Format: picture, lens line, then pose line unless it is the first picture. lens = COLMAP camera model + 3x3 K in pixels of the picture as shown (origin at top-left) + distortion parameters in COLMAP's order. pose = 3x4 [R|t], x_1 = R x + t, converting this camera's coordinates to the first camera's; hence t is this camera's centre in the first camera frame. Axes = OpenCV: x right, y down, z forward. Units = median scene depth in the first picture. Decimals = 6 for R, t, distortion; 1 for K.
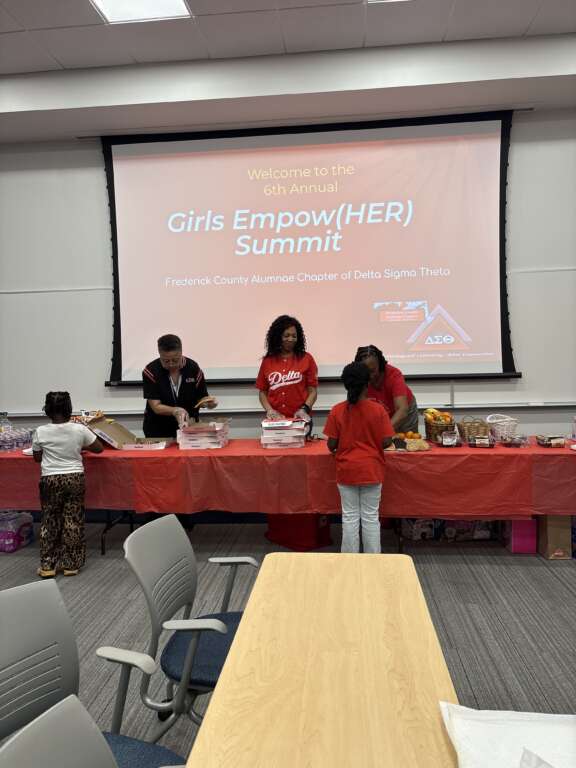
lens RADIAL K [[580.2, 0, 285.9], [0, 580.2, 389.1], [0, 0, 1]] dist [0.030265, -0.021171]
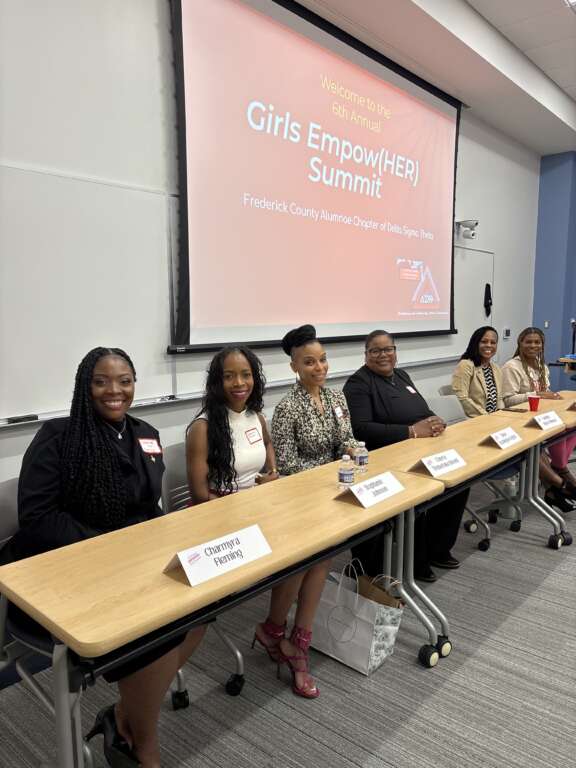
lens RADIAL K [[580.2, 0, 289.2], [0, 580.2, 381.6], [0, 0, 1]] dist [0.030265, -0.021171]
pose [[0.590764, -0.072262, 0.803602, -0.761035], [0.052632, 0.997311, 0.050989, -0.000422], [-0.805126, 0.012173, 0.592979, 0.563236]]
